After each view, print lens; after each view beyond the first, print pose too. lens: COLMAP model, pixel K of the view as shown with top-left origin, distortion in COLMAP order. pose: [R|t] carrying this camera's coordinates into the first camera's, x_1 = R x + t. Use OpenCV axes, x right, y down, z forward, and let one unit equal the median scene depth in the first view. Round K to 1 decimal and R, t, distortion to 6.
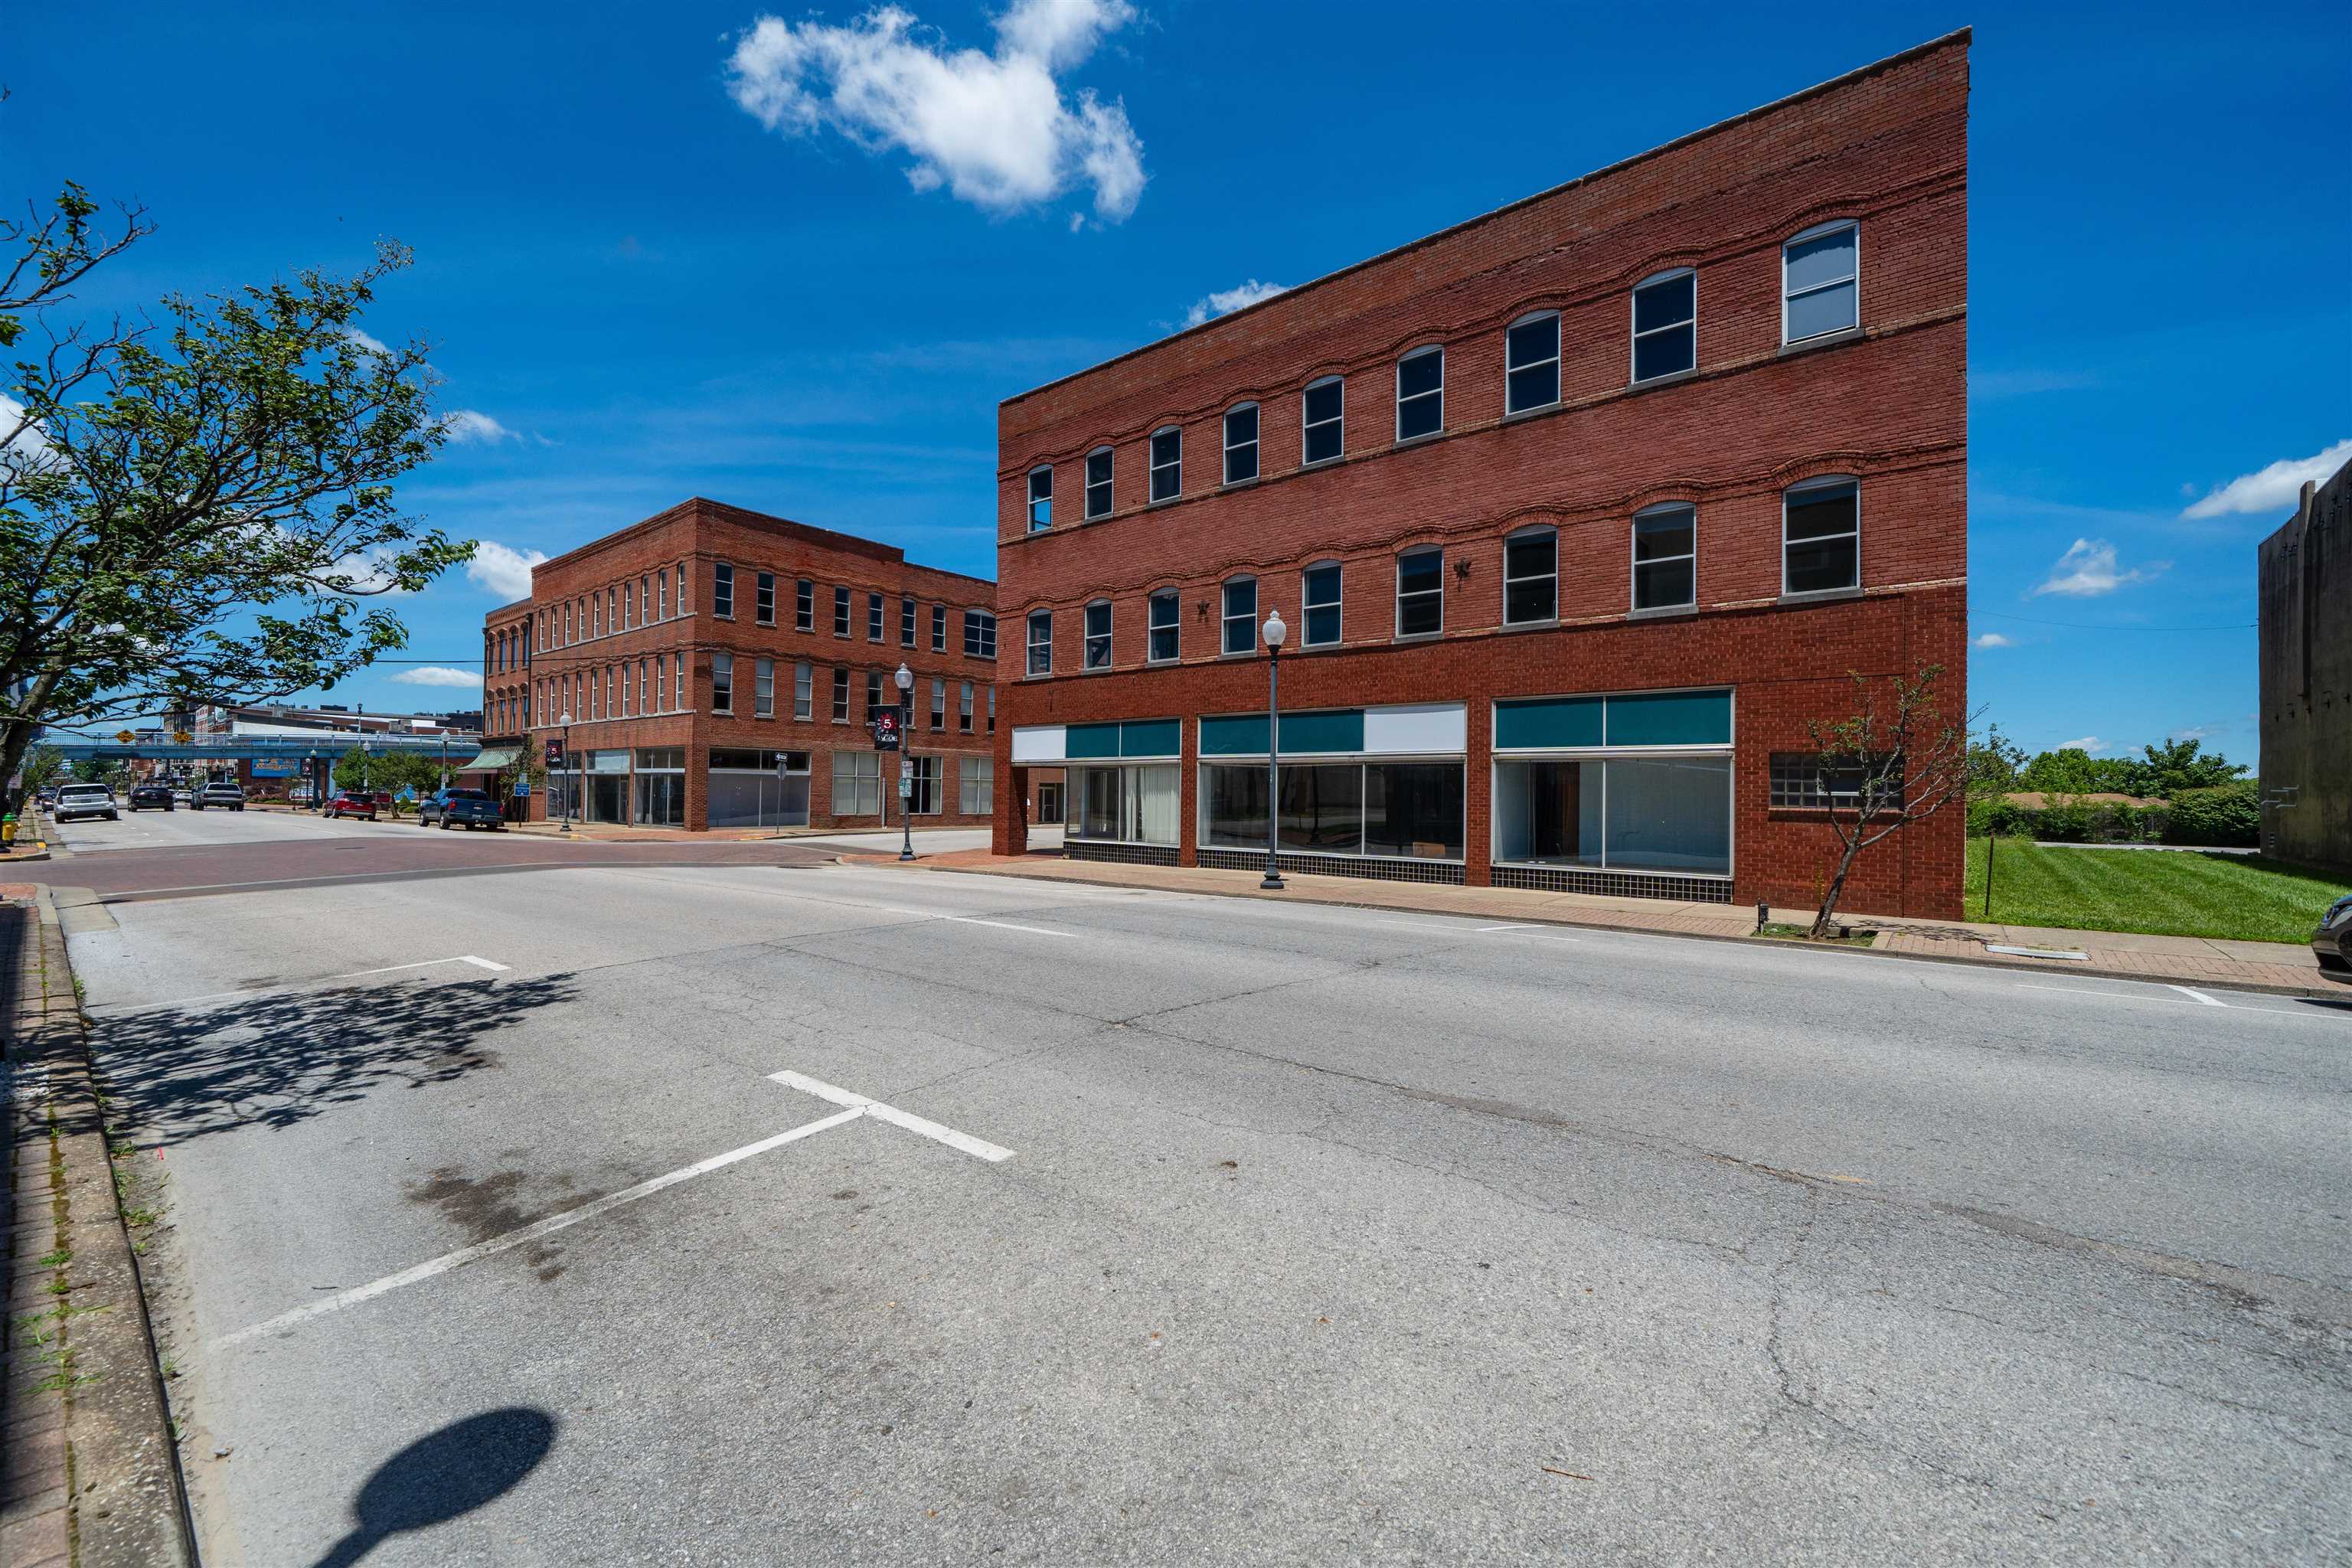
lens RADIAL K [[936.5, 0, 1176.4], [0, 936.5, 784.7], [0, 0, 1]] dist [0.001312, -0.000114]
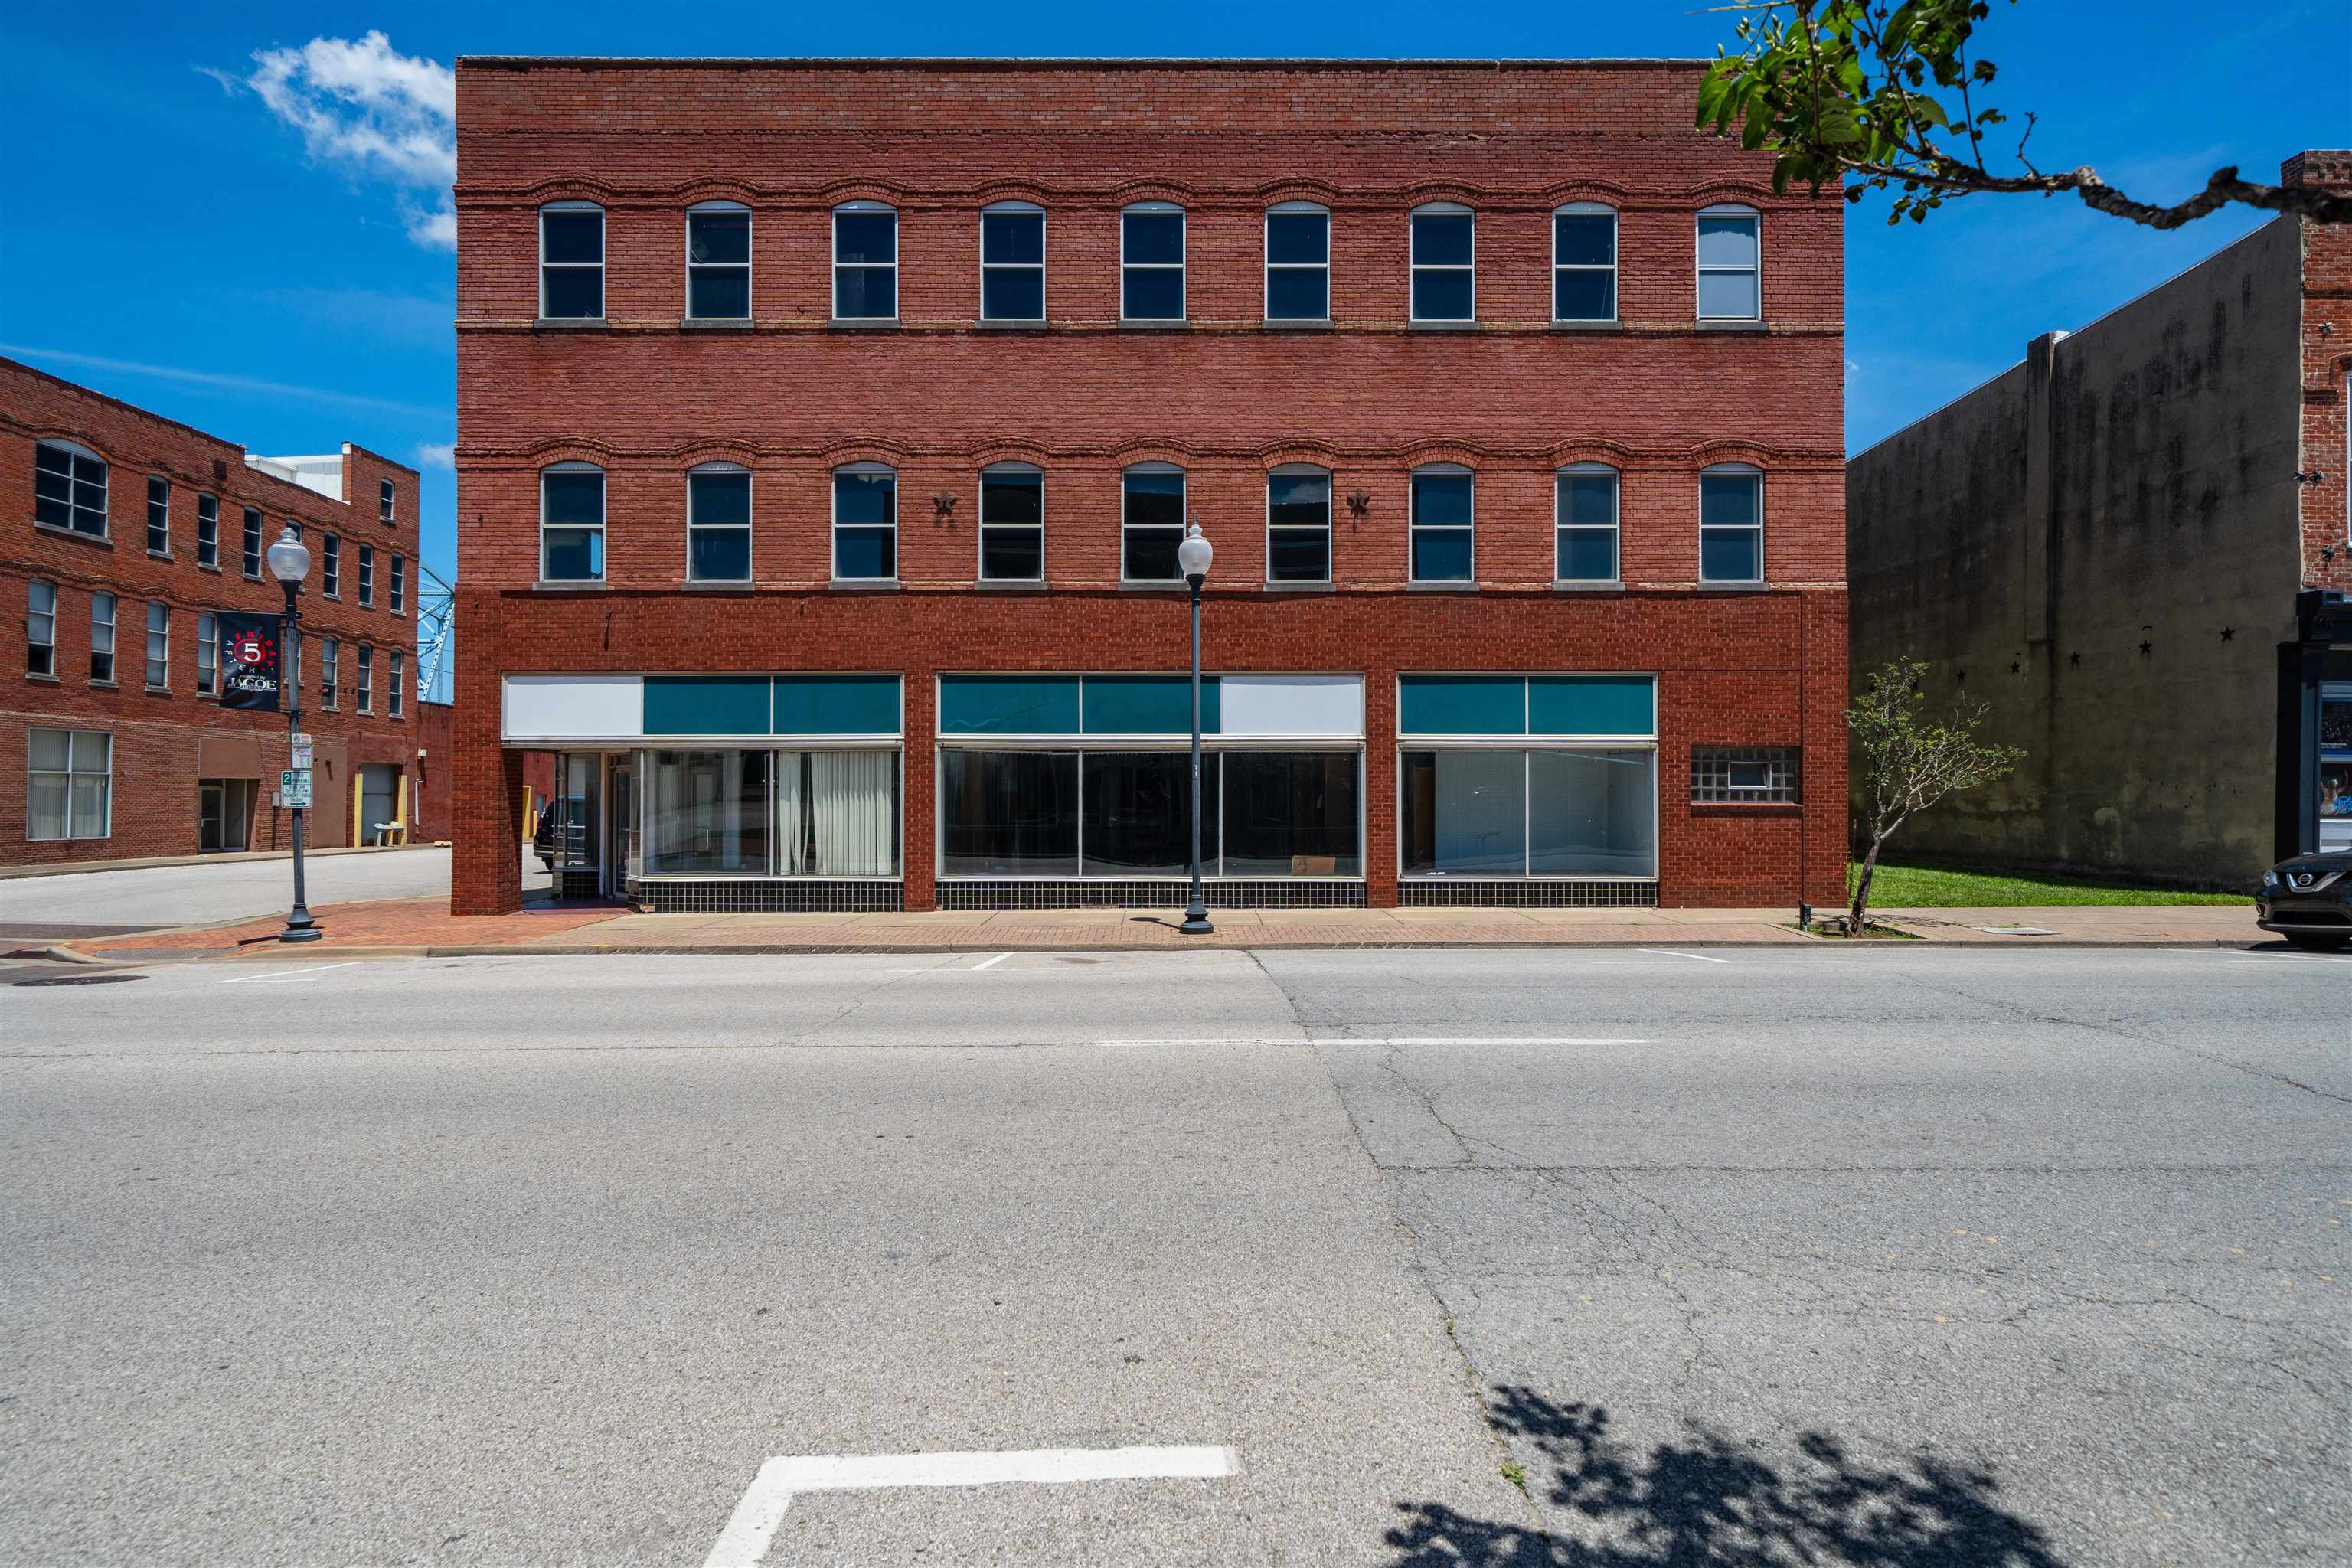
lens RADIAL K [[1163.7, 0, 1176.7], [0, 1163.7, 787.8], [0, 0, 1]] dist [0.000664, 0.002471]
pose [[0.773286, -0.006726, 0.634022, -0.423940], [0.002729, 0.999970, 0.007279, -0.000547], [-0.634051, -0.003898, 0.773281, 0.339609]]
